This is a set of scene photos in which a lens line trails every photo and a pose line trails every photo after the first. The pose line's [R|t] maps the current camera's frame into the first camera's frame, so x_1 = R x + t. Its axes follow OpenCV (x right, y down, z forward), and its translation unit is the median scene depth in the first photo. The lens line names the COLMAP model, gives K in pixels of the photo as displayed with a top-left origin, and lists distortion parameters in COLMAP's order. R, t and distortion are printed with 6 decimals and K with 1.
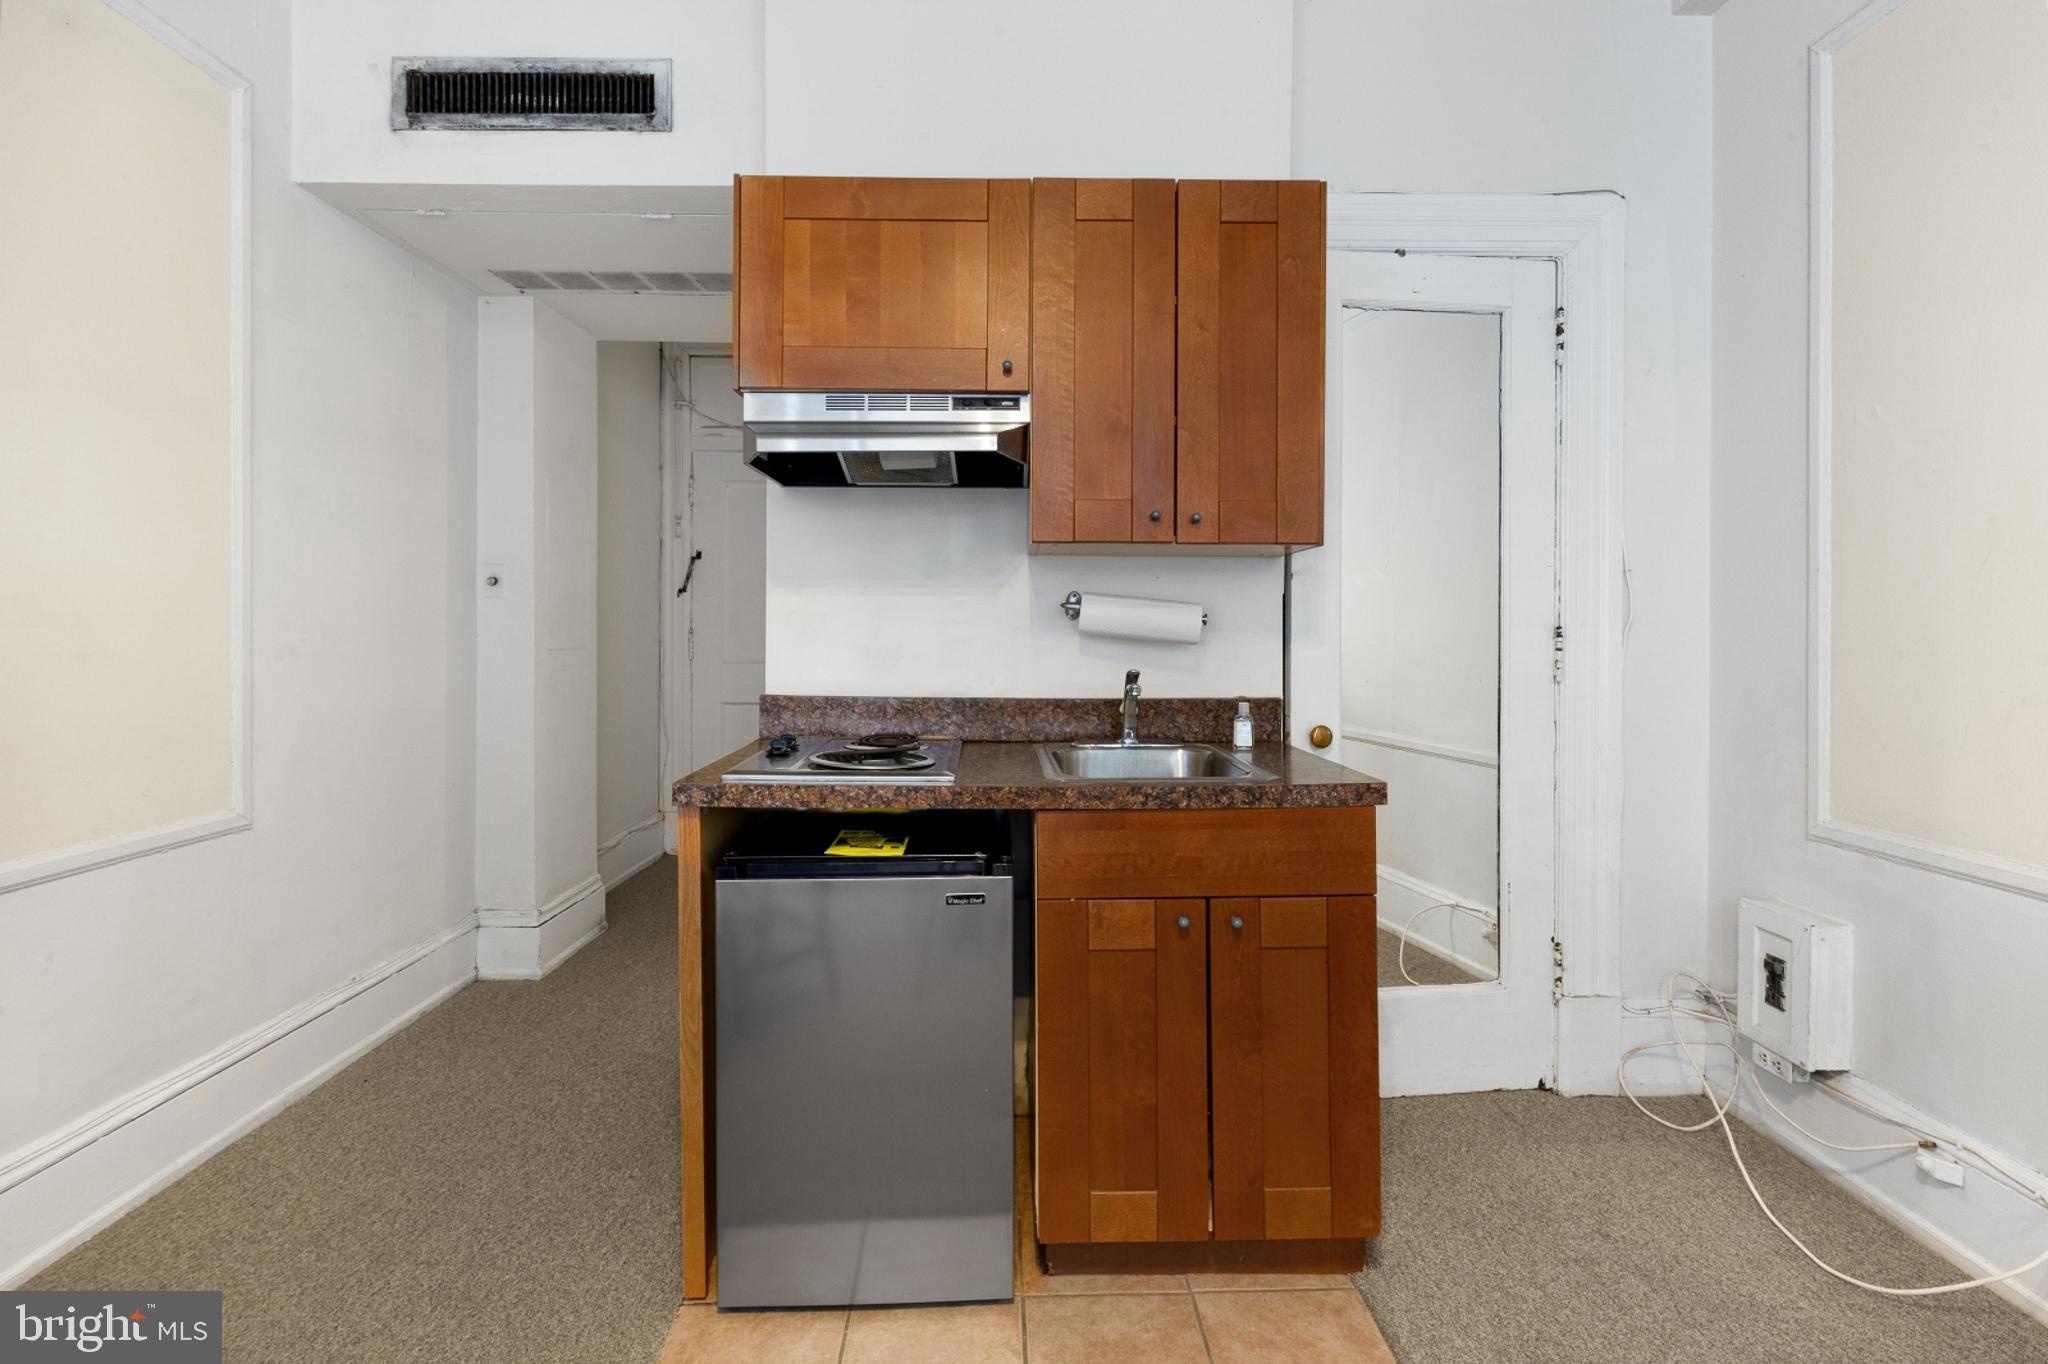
lens RADIAL K [[936.5, 0, 1025.6], [0, 936.5, 620.9], [0, 0, 1]] dist [0.000080, 0.000301]
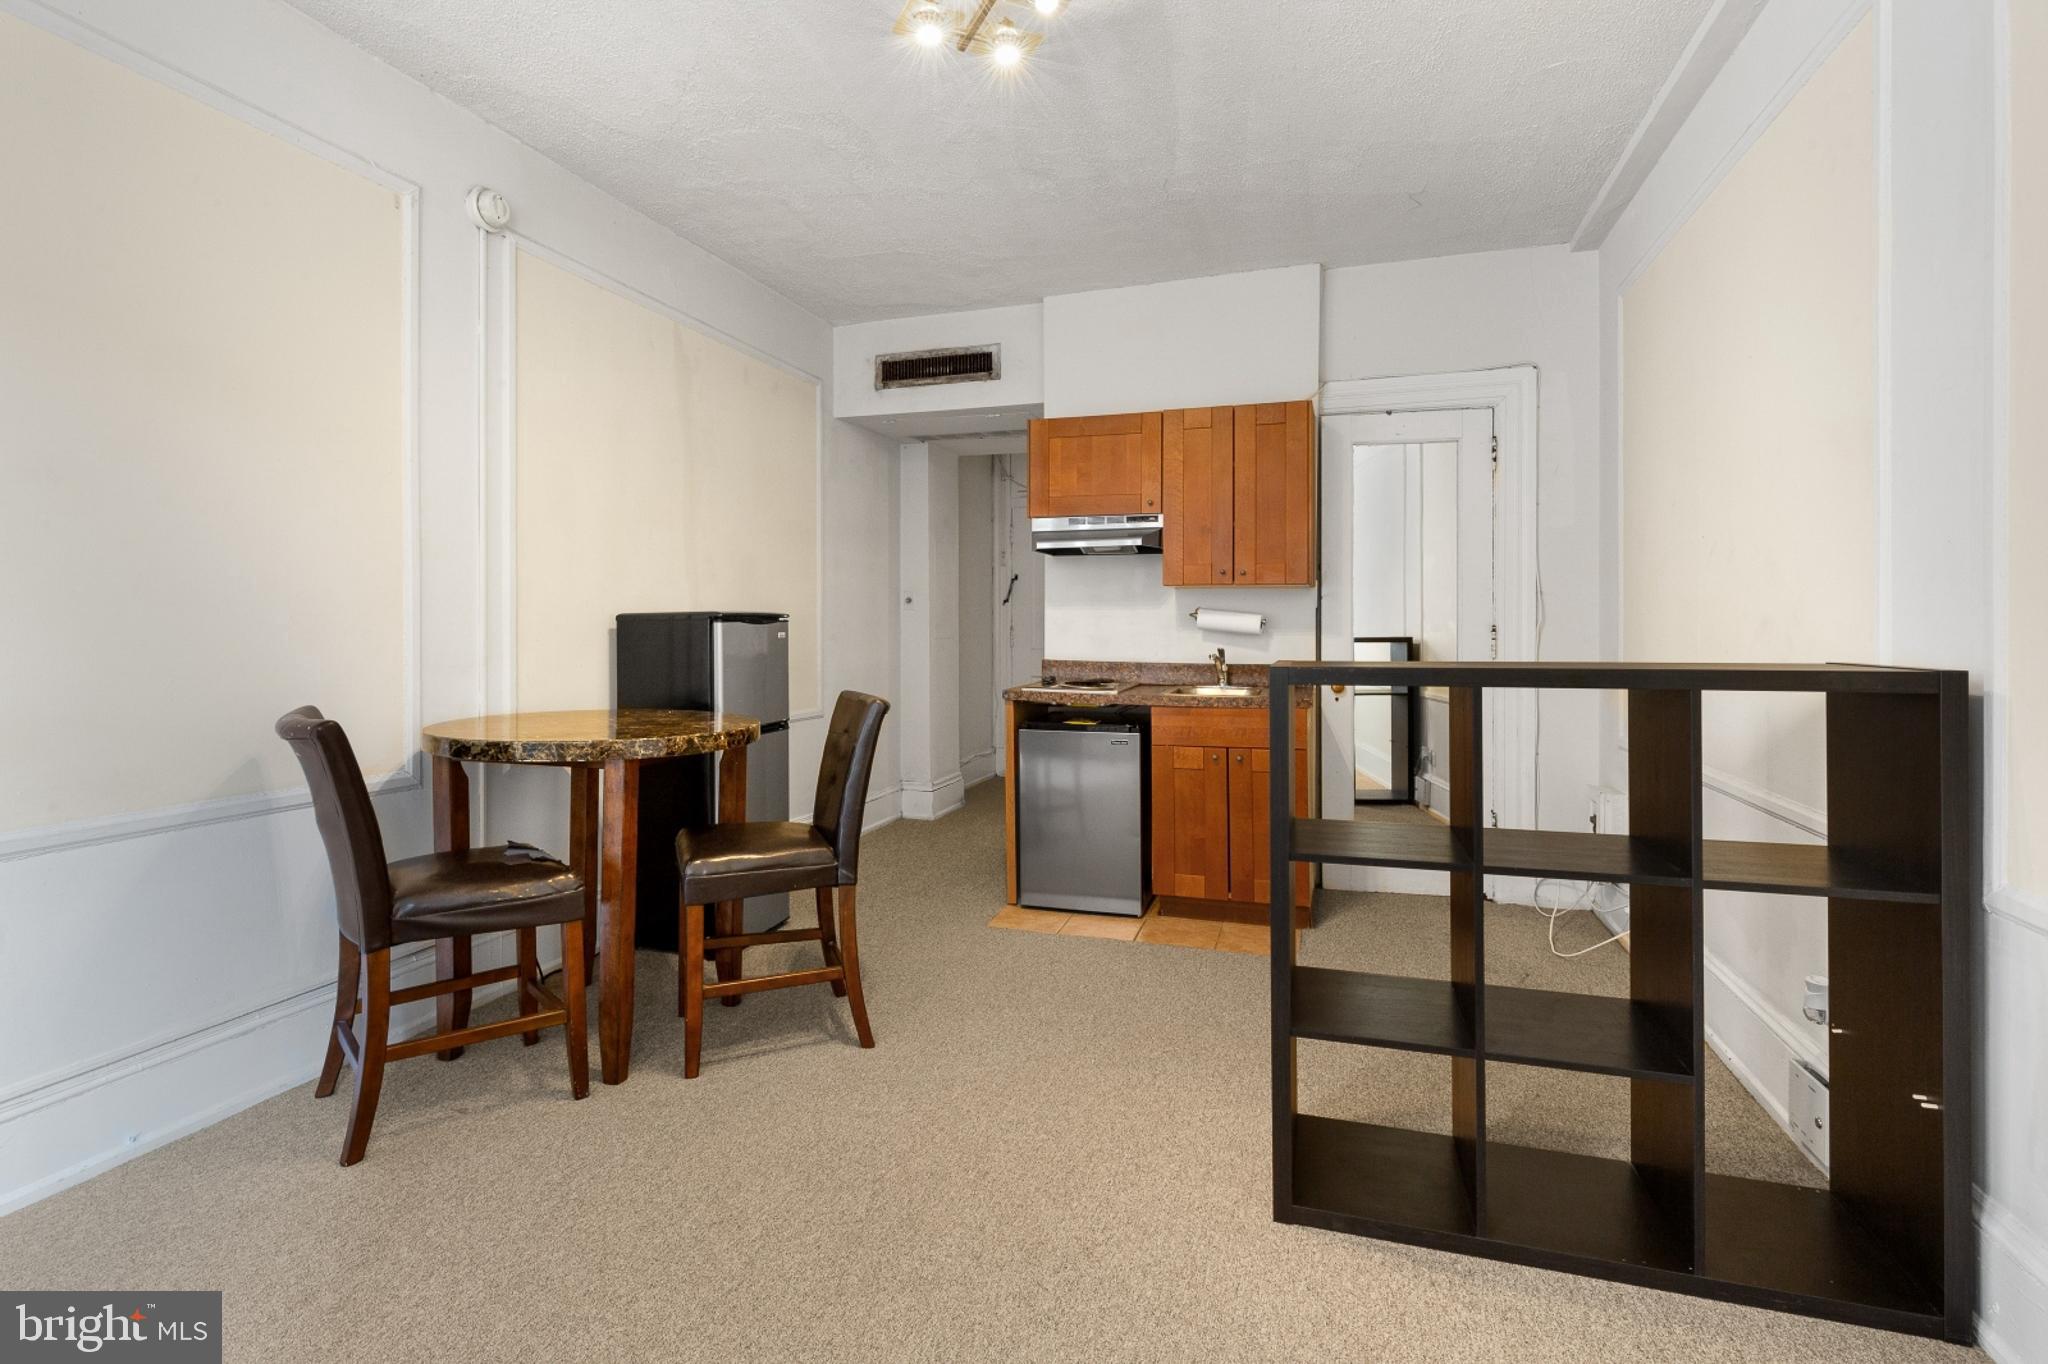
lens RADIAL K [[960.0, 0, 1035.3], [0, 960.0, 628.2], [0, 0, 1]] dist [0.005323, 0.000122]
pose [[0.948841, 0.000411, -0.315755, 0.370135], [0.003022, 0.999942, 0.010382, -0.010524], [0.315741, -0.010805, 0.948784, -1.006674]]
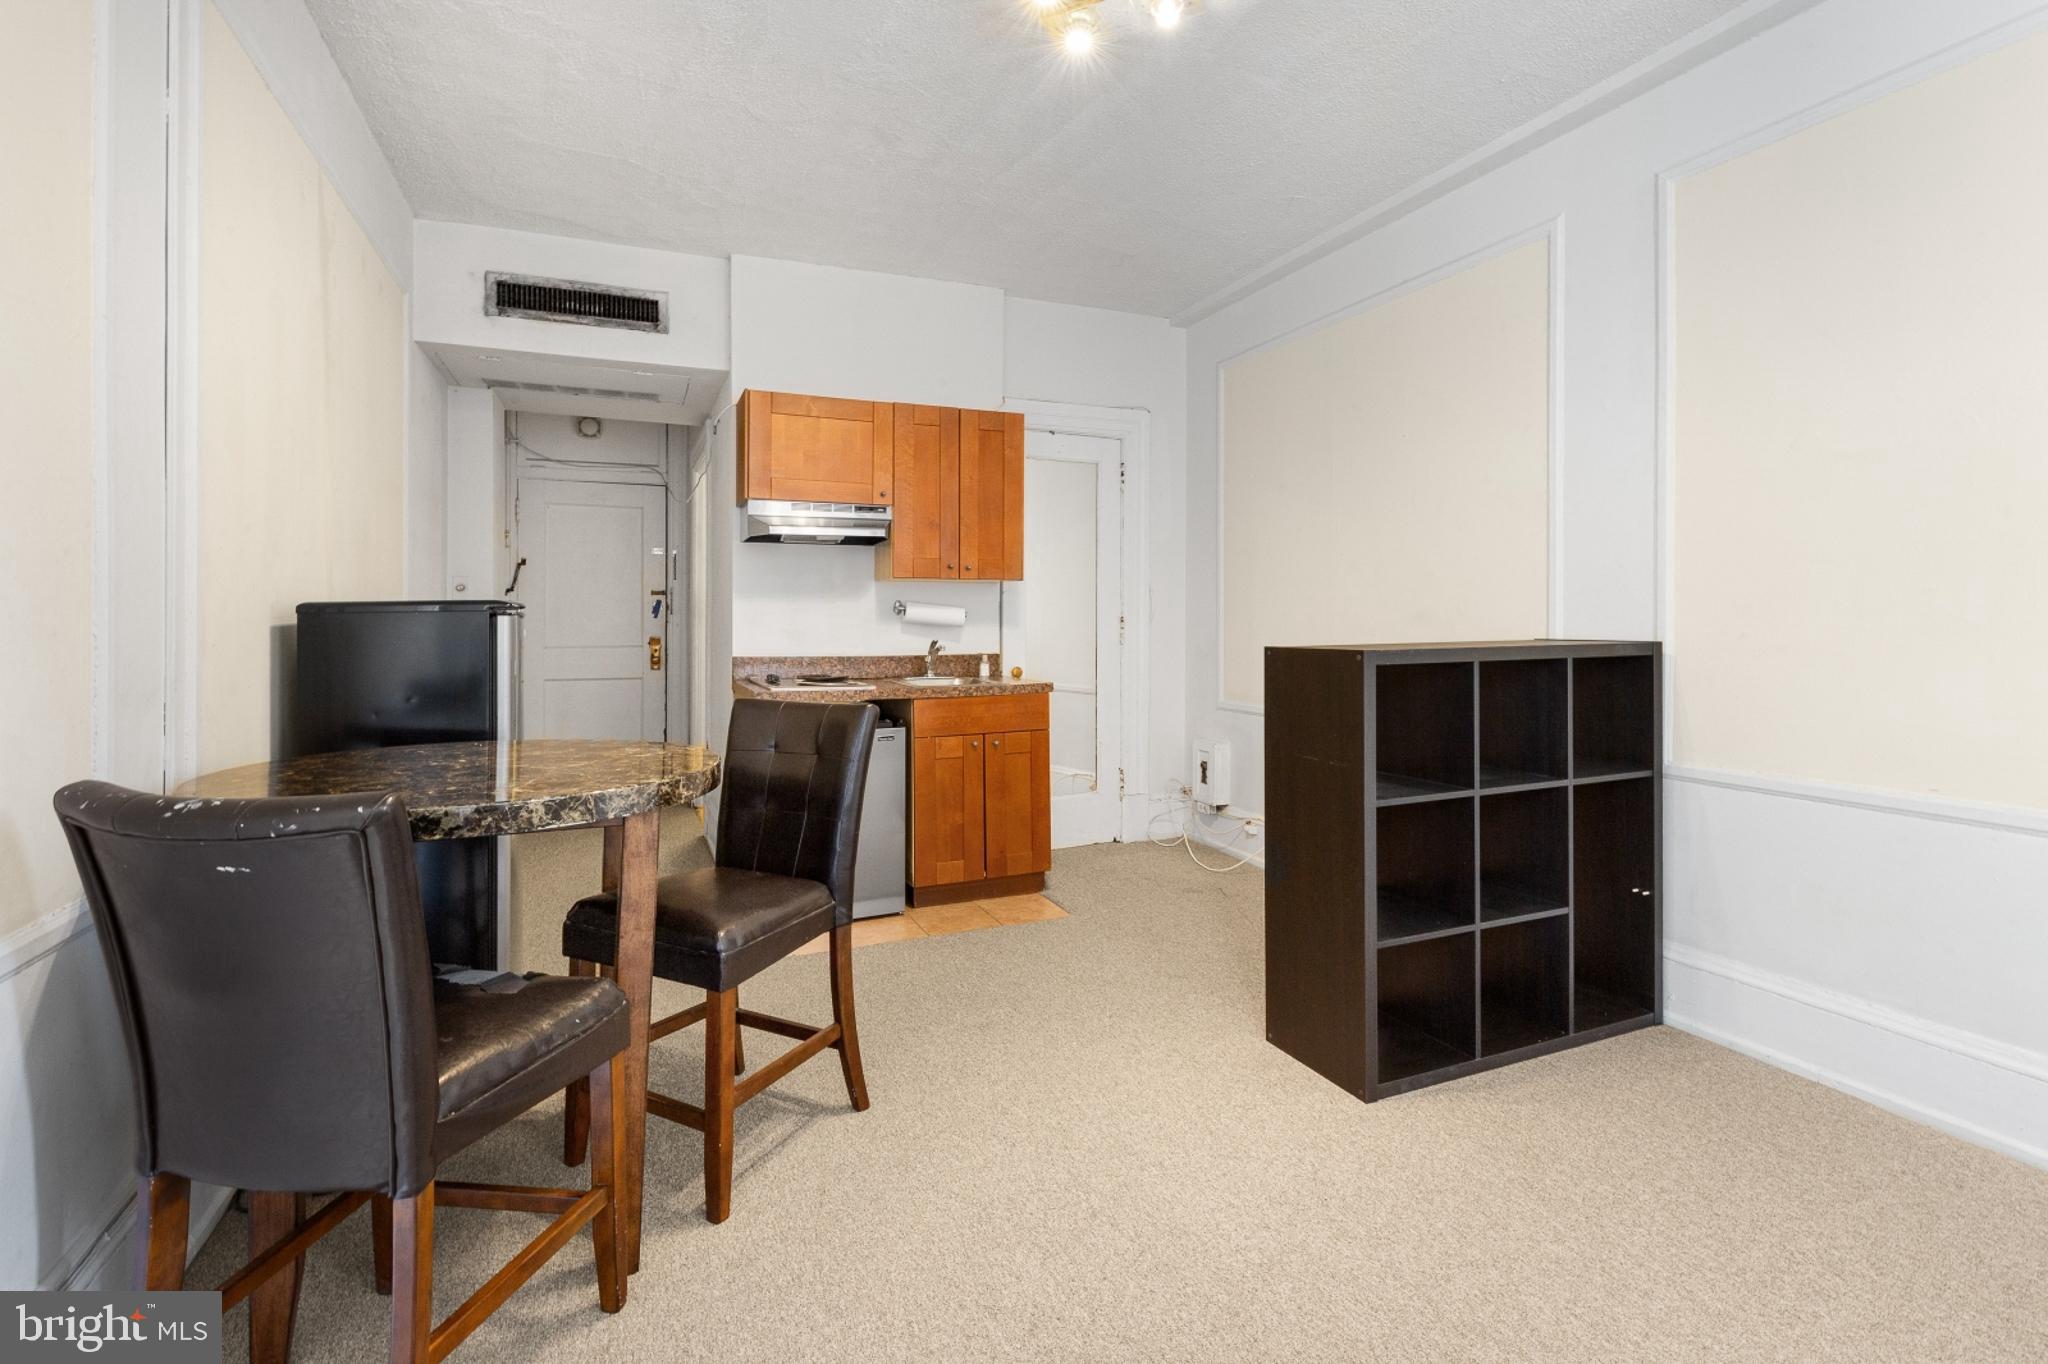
lens RADIAL K [[936.5, 0, 1025.6], [0, 936.5, 620.9], [0, 0, 1]] dist [0.000080, 0.000301]
pose [[0.925322, -0.005515, 0.379143, -0.458772], [0.001463, 0.999939, 0.010973, -0.009979], [-0.379181, -0.009599, 0.925273, -0.927016]]
